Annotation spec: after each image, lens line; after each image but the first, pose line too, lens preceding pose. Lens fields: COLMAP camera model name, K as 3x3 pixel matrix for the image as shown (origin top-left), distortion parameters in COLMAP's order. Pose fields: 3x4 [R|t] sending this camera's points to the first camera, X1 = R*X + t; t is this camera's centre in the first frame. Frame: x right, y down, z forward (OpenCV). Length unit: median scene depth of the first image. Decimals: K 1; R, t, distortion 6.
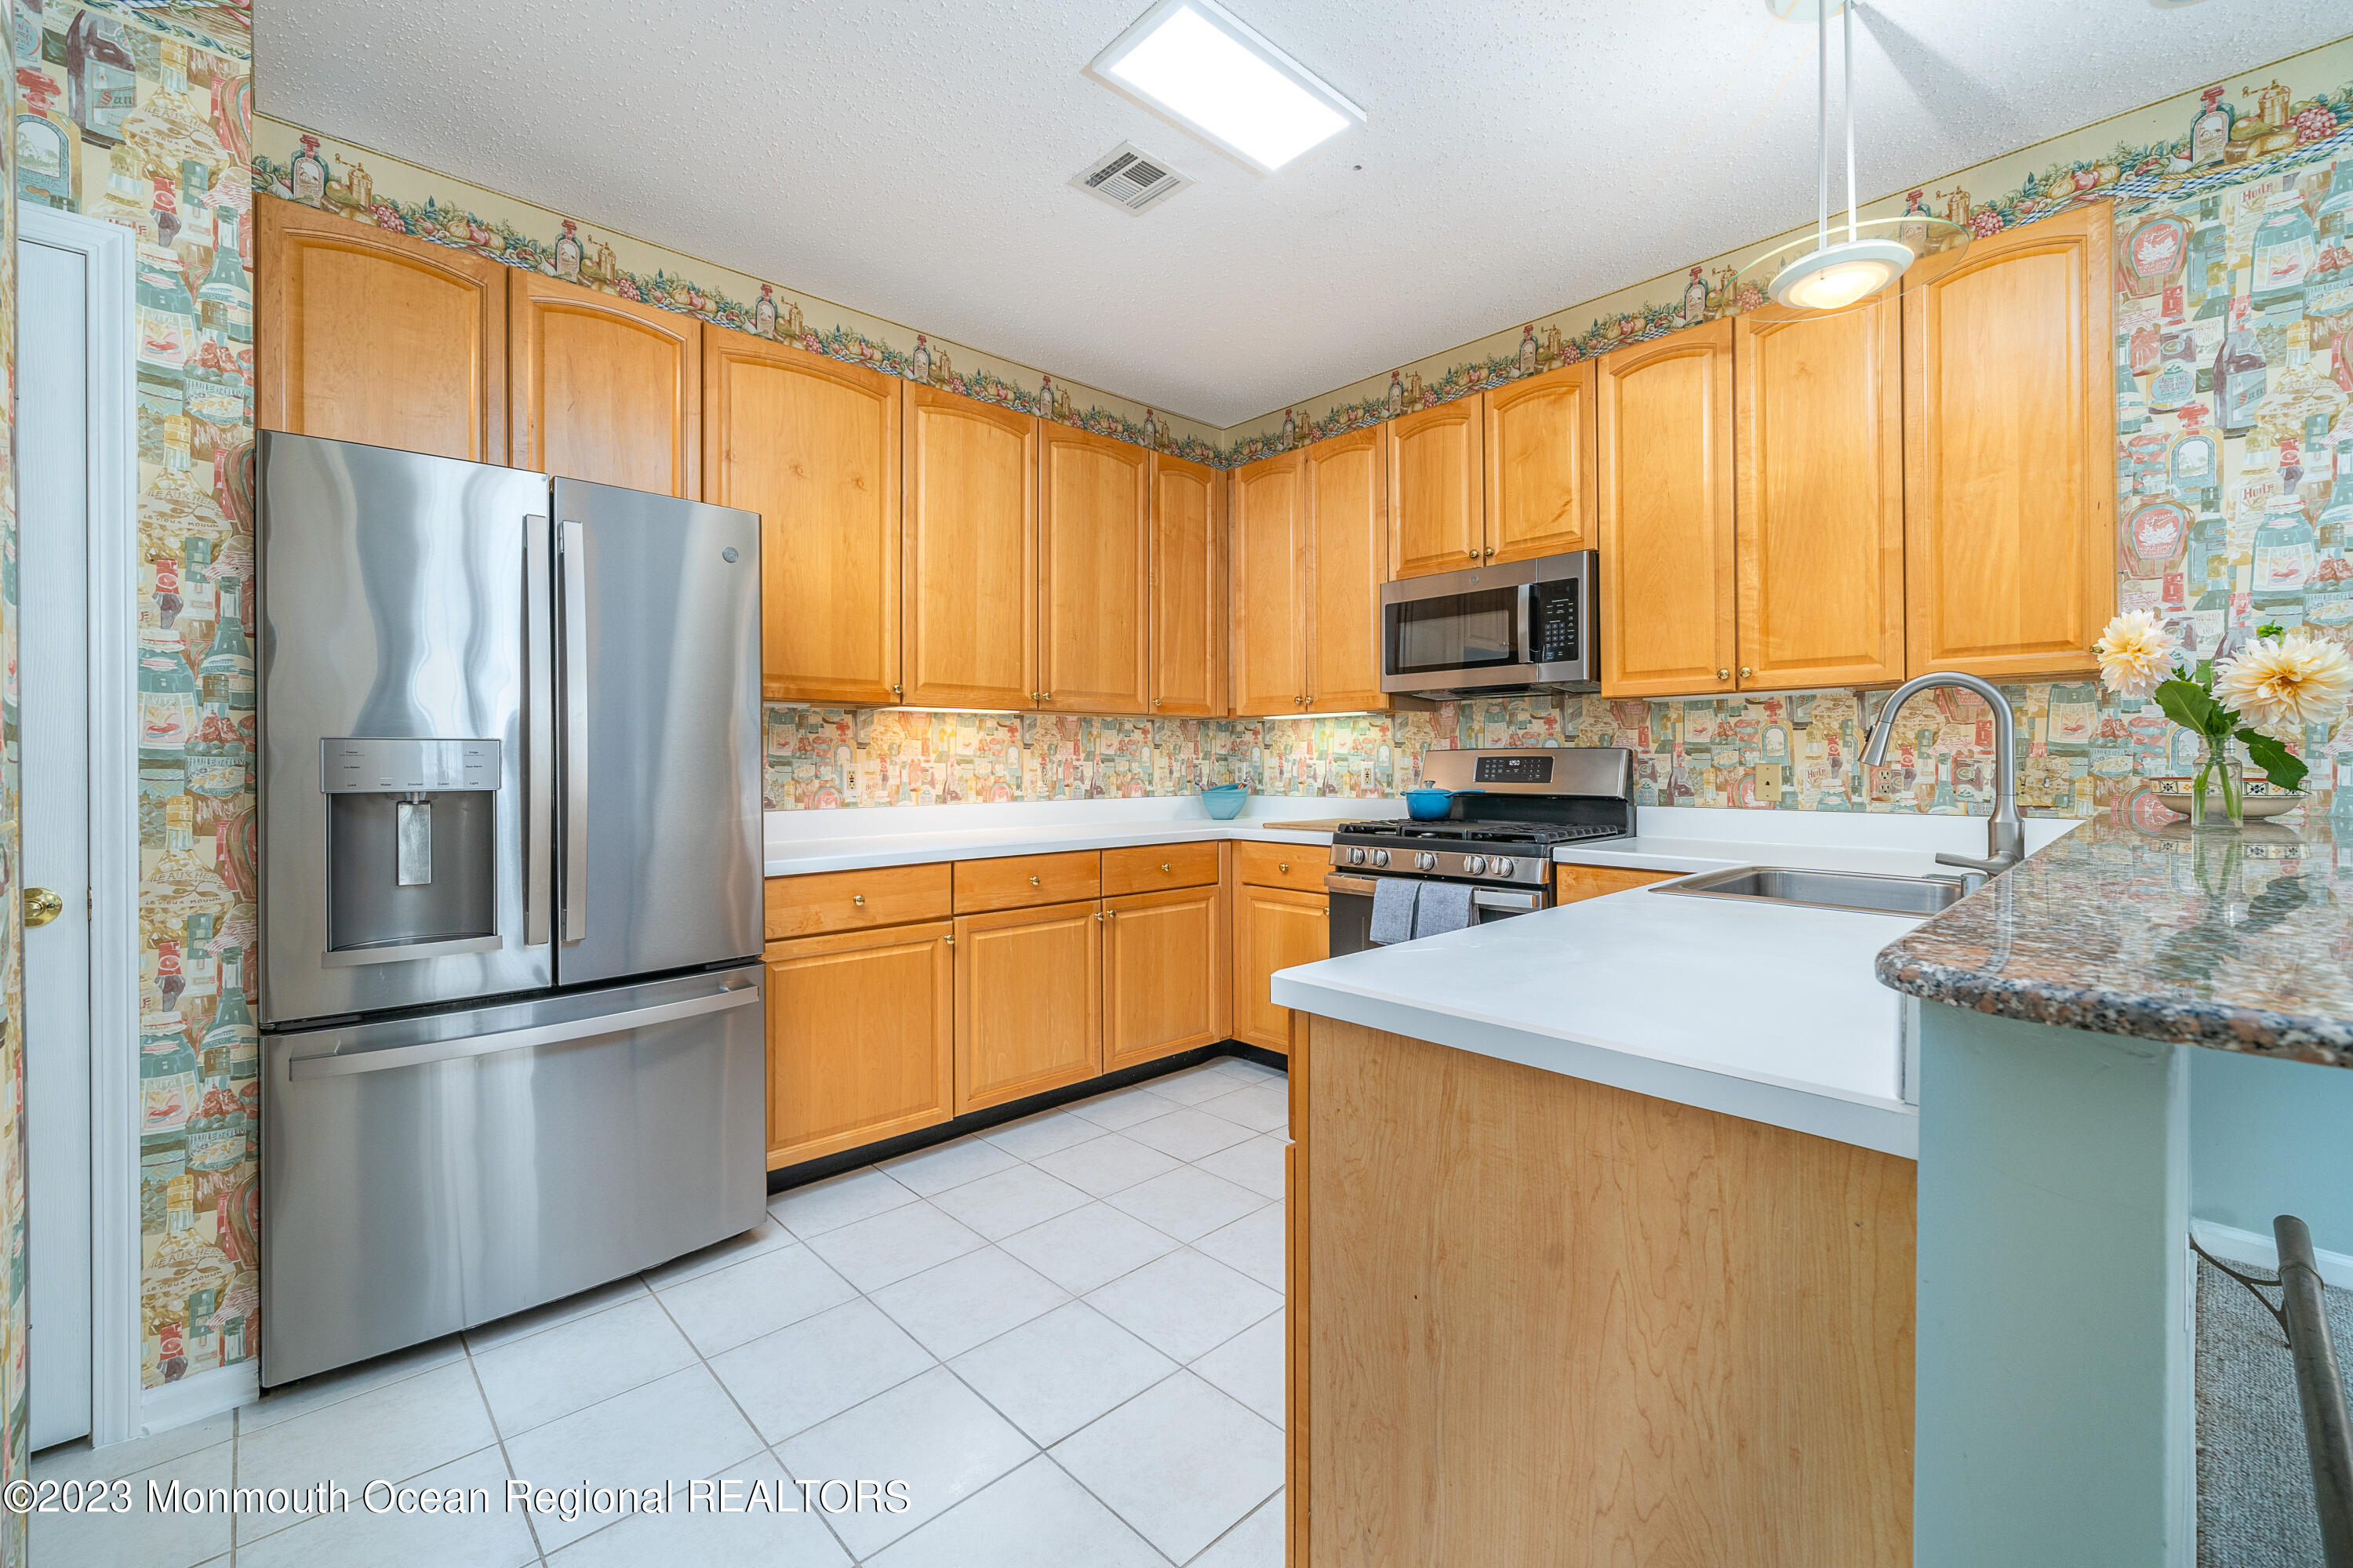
lens RADIAL K [[979.3, 0, 1199.9], [0, 979.3, 760.6], [0, 0, 1]] dist [0.016542, -0.000997]
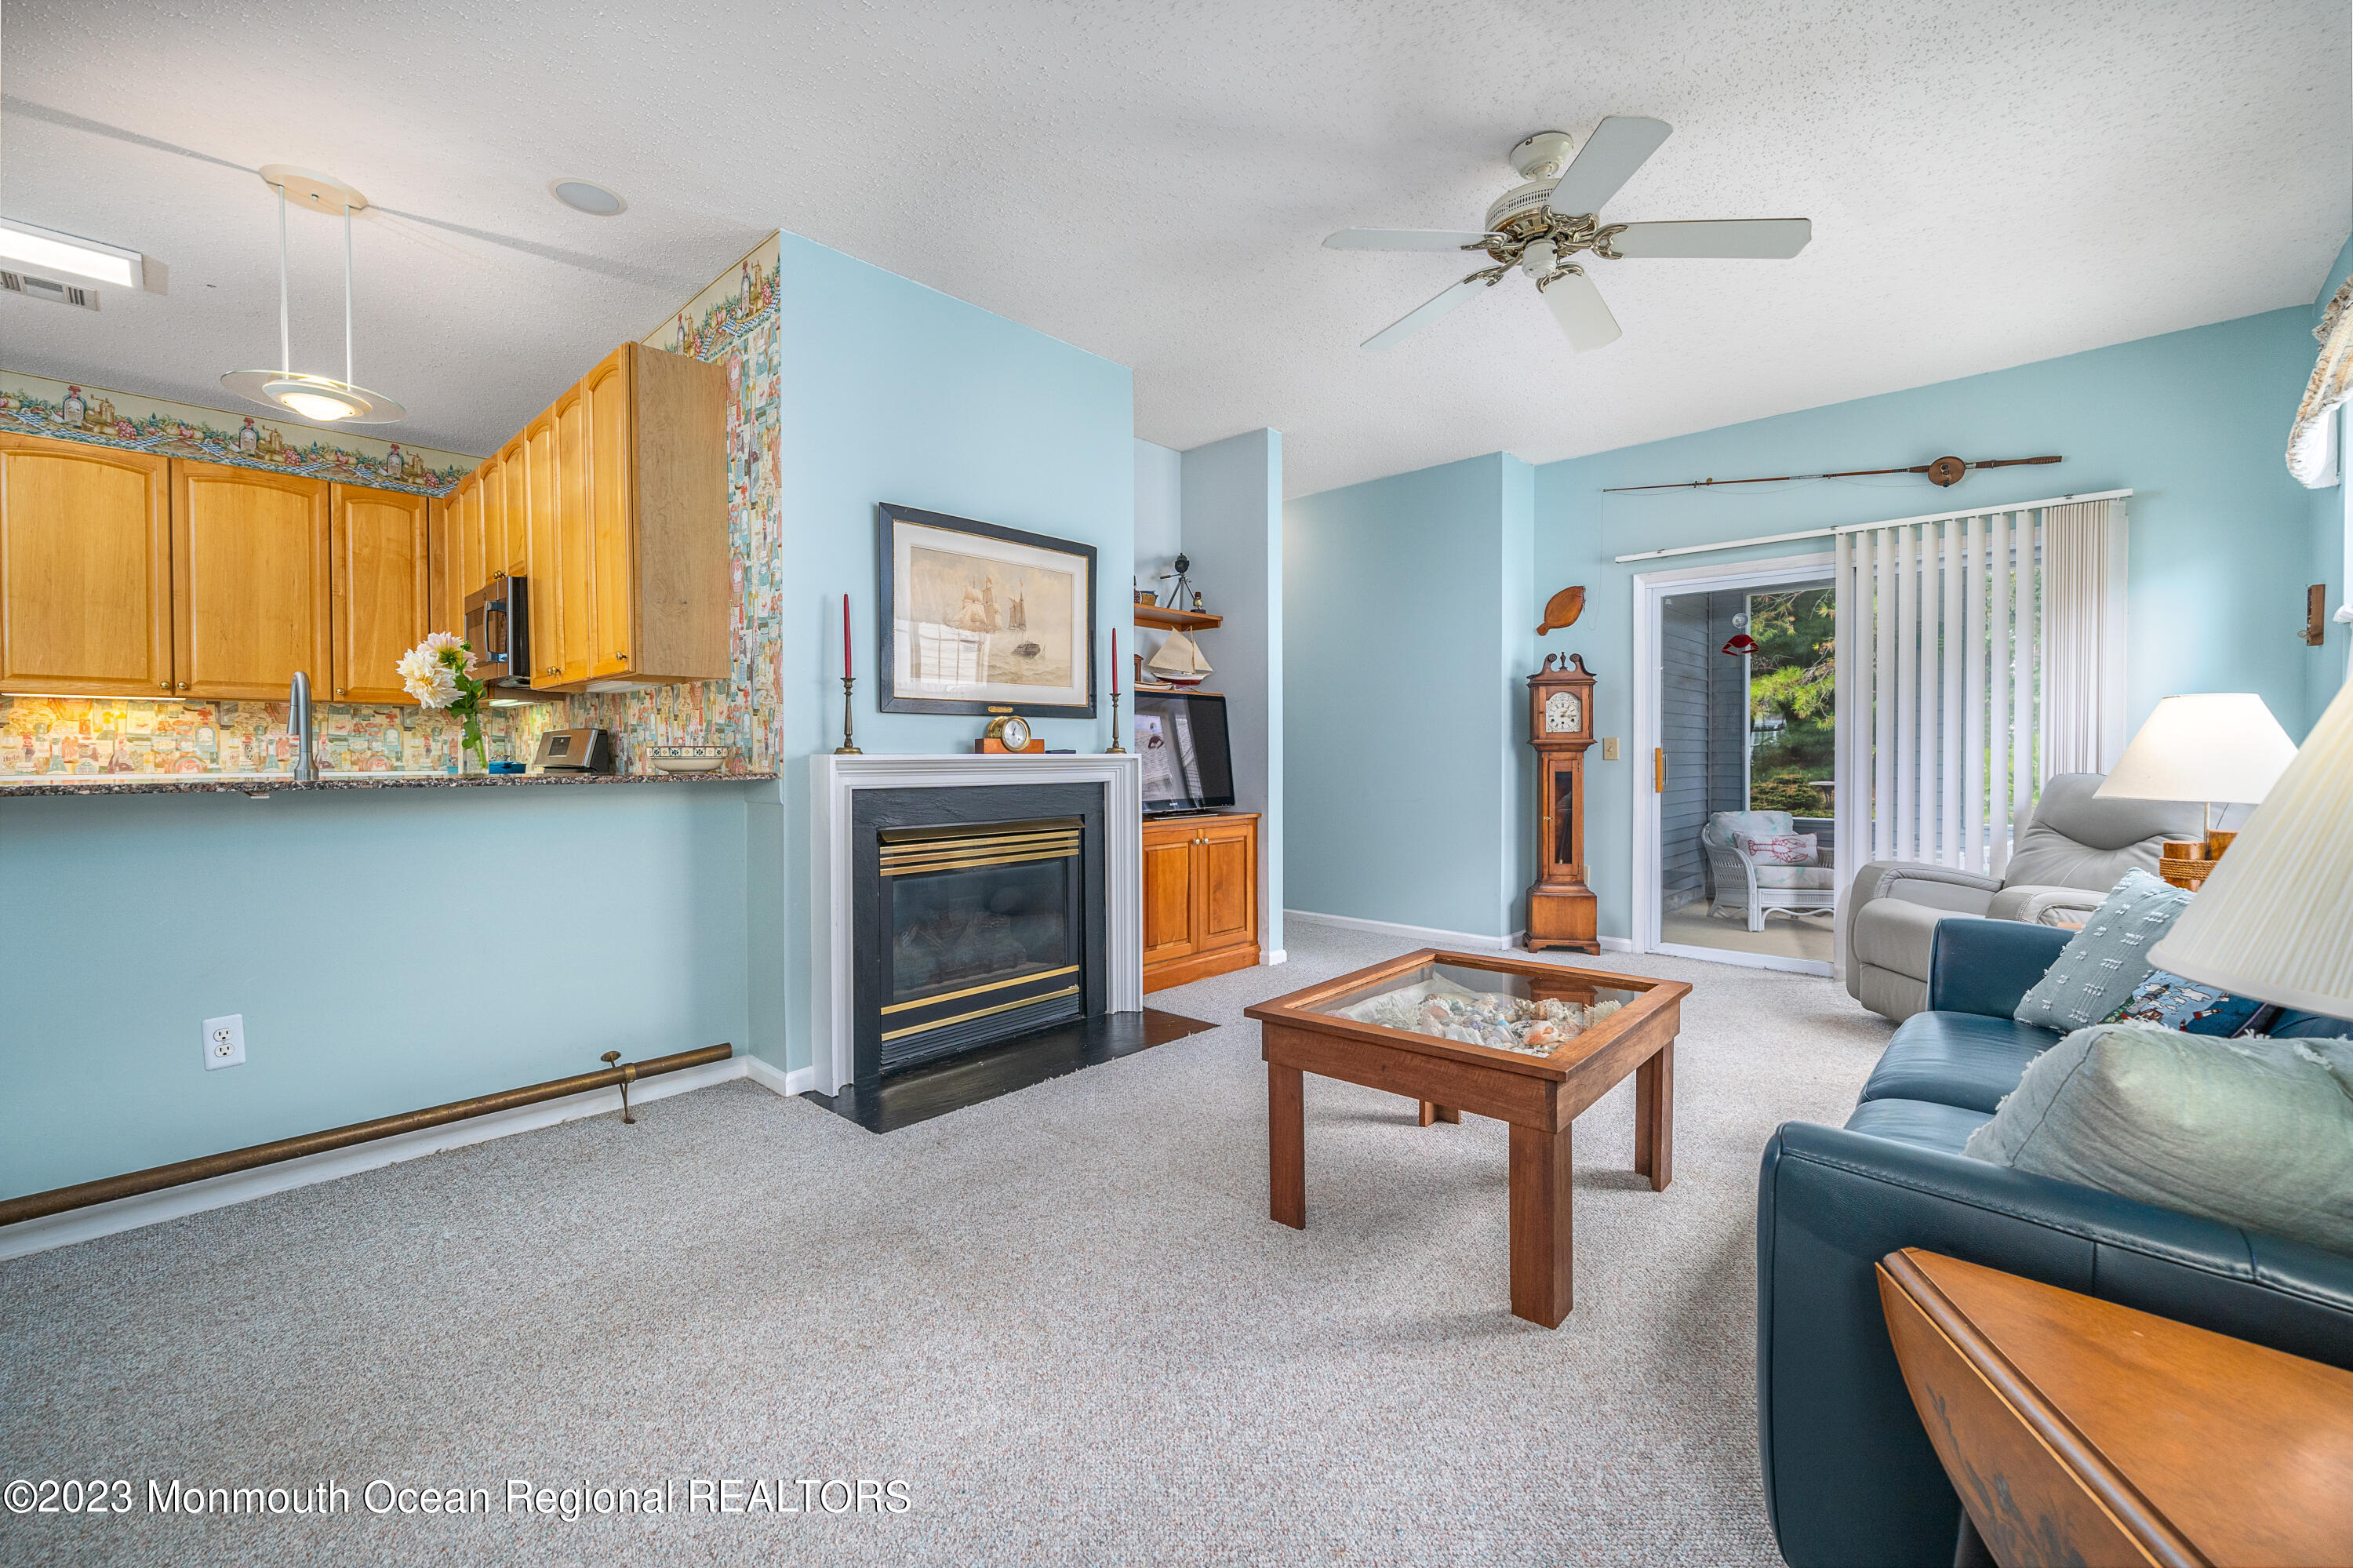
lens RADIAL K [[979.3, 0, 1172.5], [0, 979.3, 764.7], [0, 0, 1]] dist [0.016542, -0.000997]
pose [[0.999142, 0.004716, 0.041134, 1.061110], [-0.005524, 0.999794, 0.019547, 0.001267], [-0.041034, -0.019758, 0.998962, -0.305123]]
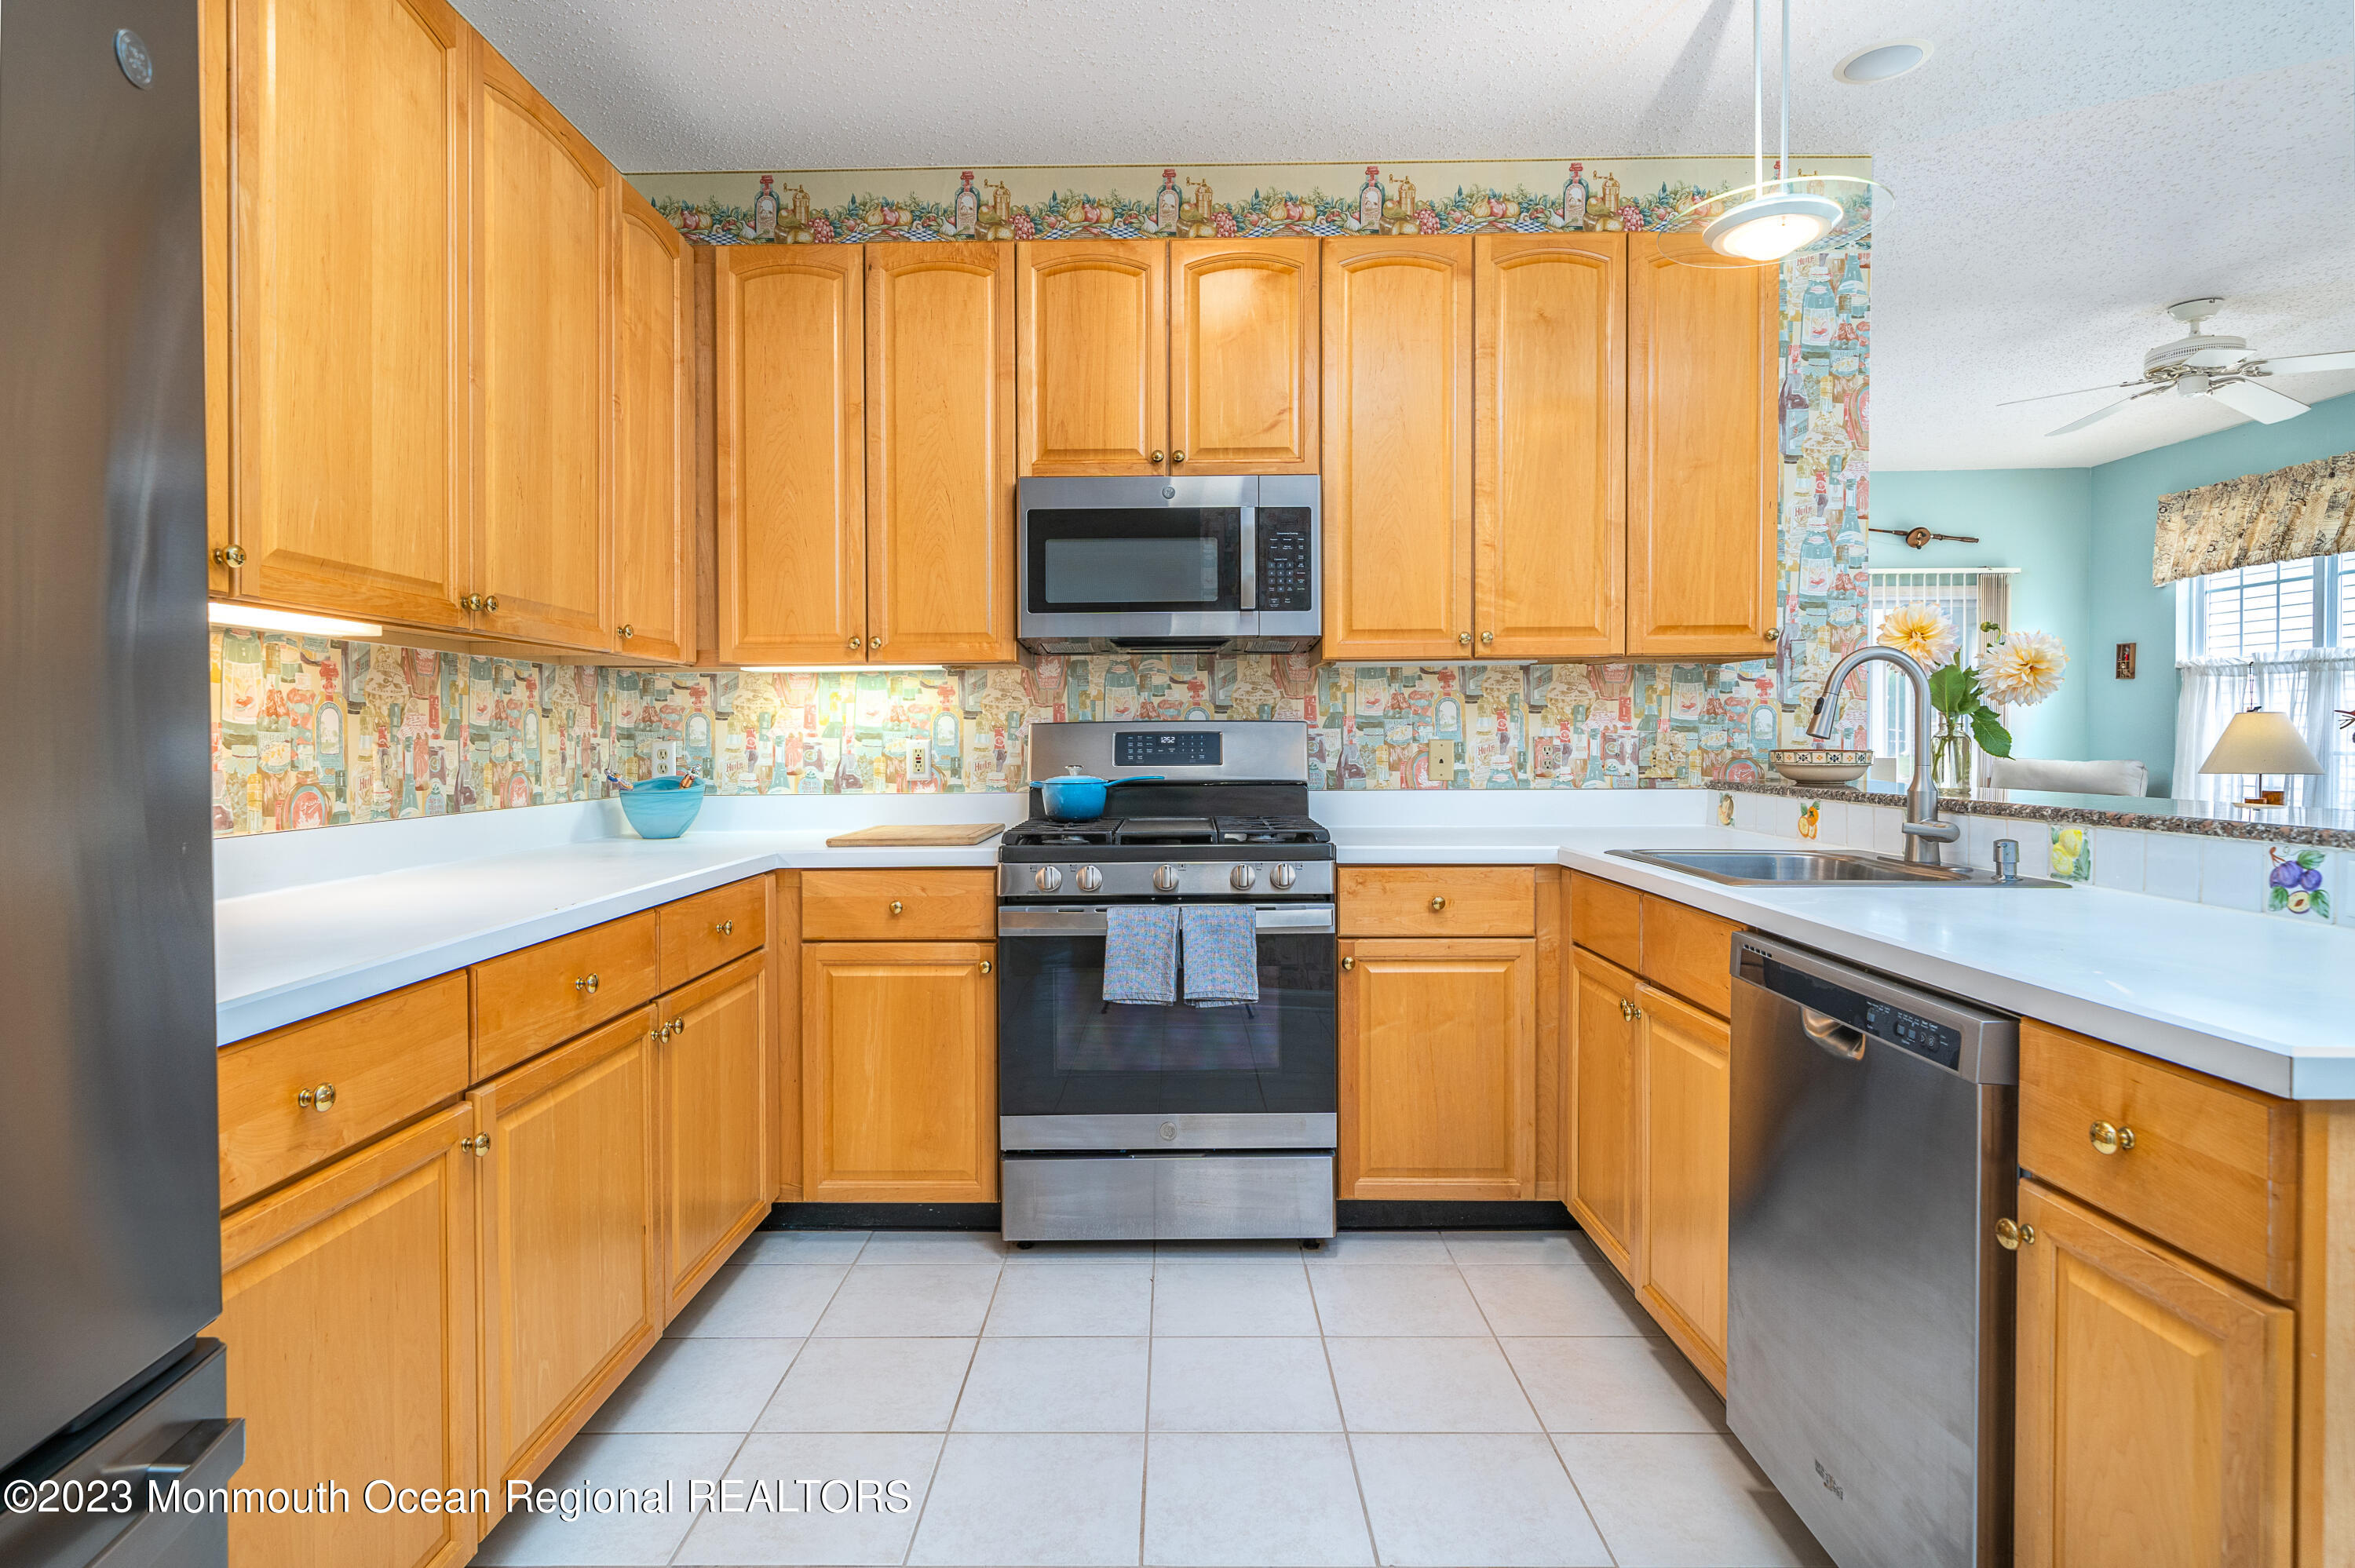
lens RADIAL K [[1203.0, 0, 1155.9], [0, 1203.0, 759.6], [0, 0, 1]] dist [-0.001586, -0.002060]
pose [[0.711611, -0.012665, 0.702460, -0.350030], [0.003241, 0.999886, 0.014744, 0.003845], [-0.702566, -0.008215, 0.711571, 0.349770]]
